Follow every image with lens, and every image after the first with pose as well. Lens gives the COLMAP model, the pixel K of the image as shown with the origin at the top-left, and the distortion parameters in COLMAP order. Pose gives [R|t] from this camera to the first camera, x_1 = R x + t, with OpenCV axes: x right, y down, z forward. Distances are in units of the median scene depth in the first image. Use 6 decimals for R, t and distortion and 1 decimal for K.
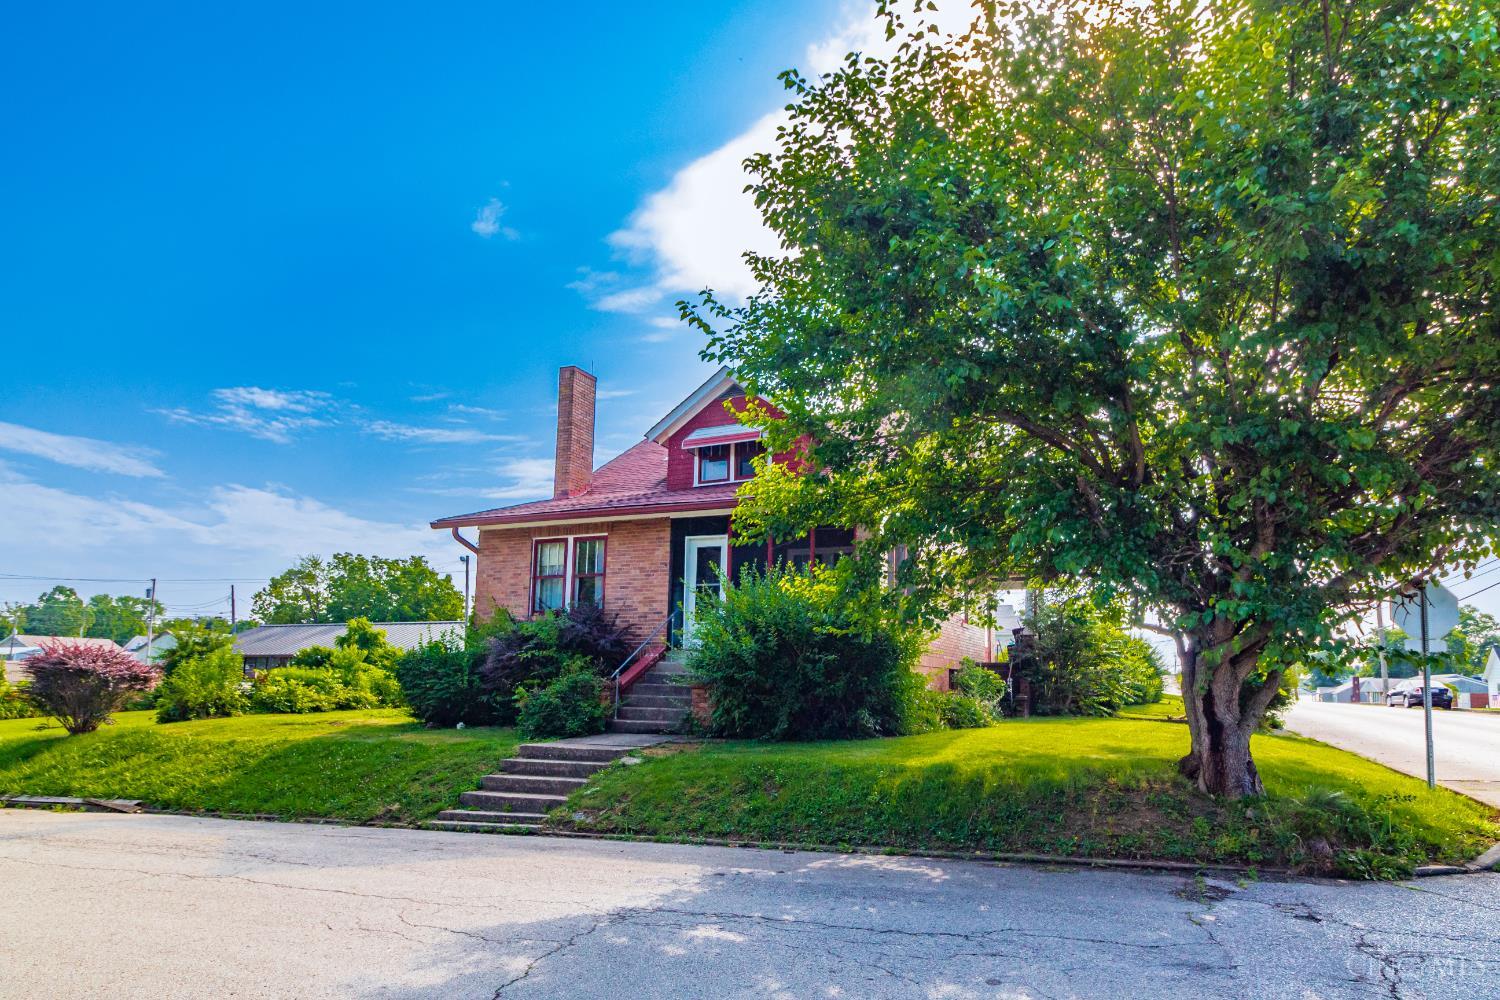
lens RADIAL K [[1067.4, 0, 750.0], [0, 1067.4, 500.0], [0, 0, 1]] dist [0.002555, 0.001626]
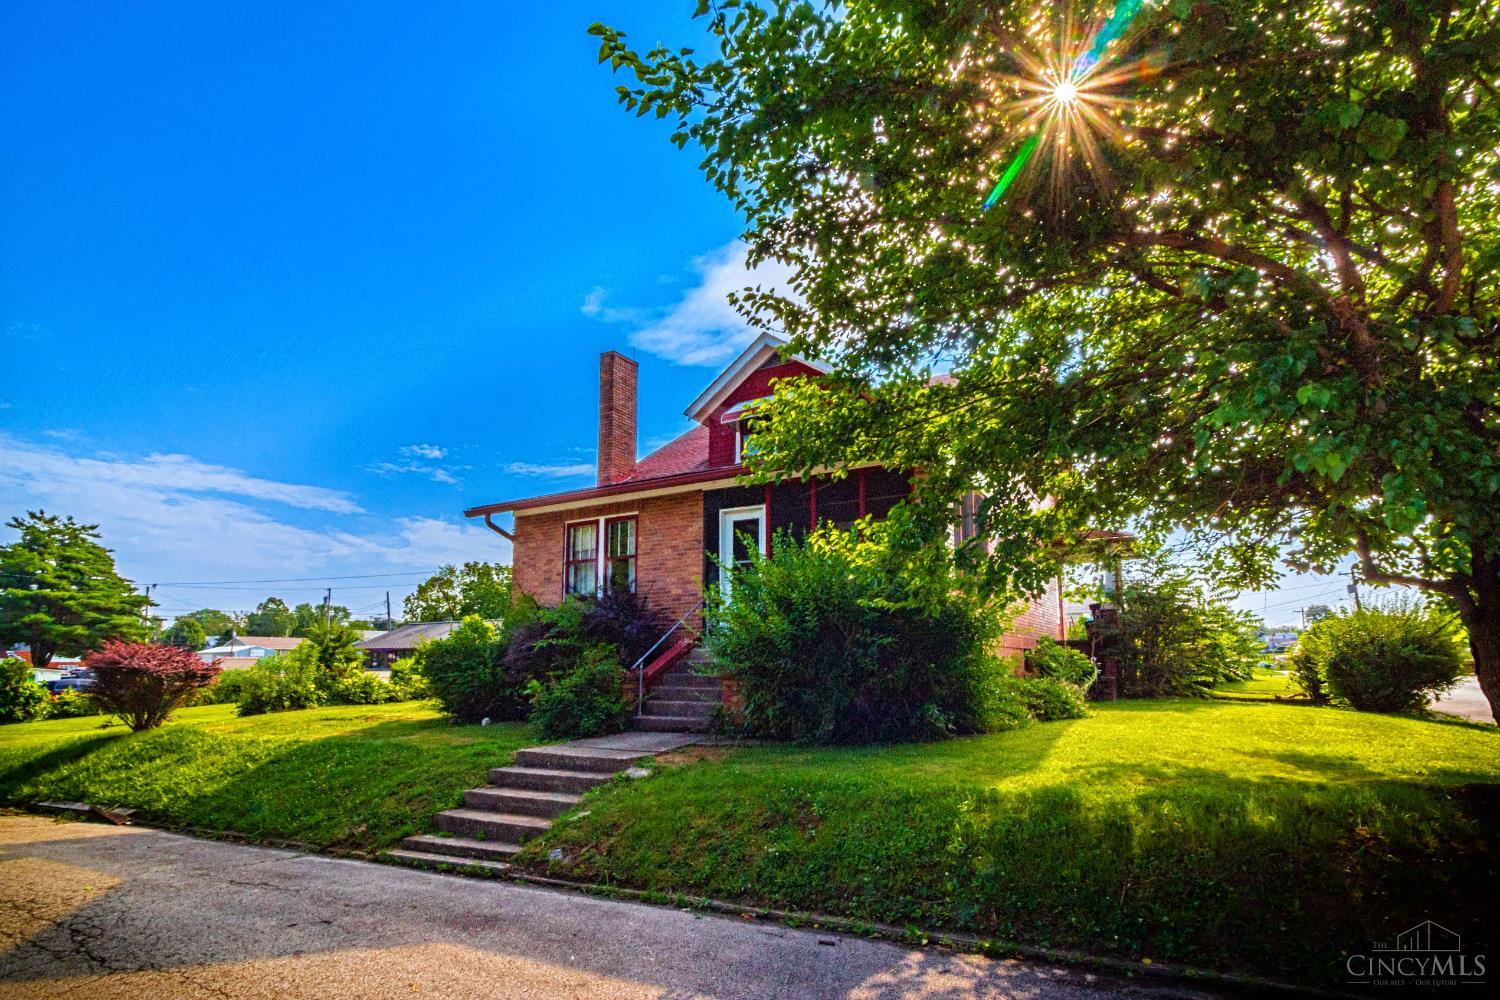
lens RADIAL K [[840.9, 0, 707.4], [0, 840.9, 560.5], [0, 0, 1]] dist [0.003286, 0.000631]
pose [[0.989801, -0.036500, -0.137700, 0.027294], [0.043332, 0.997957, 0.046945, 0.046139], [0.135705, -0.052433, 0.989361, 0.313647]]
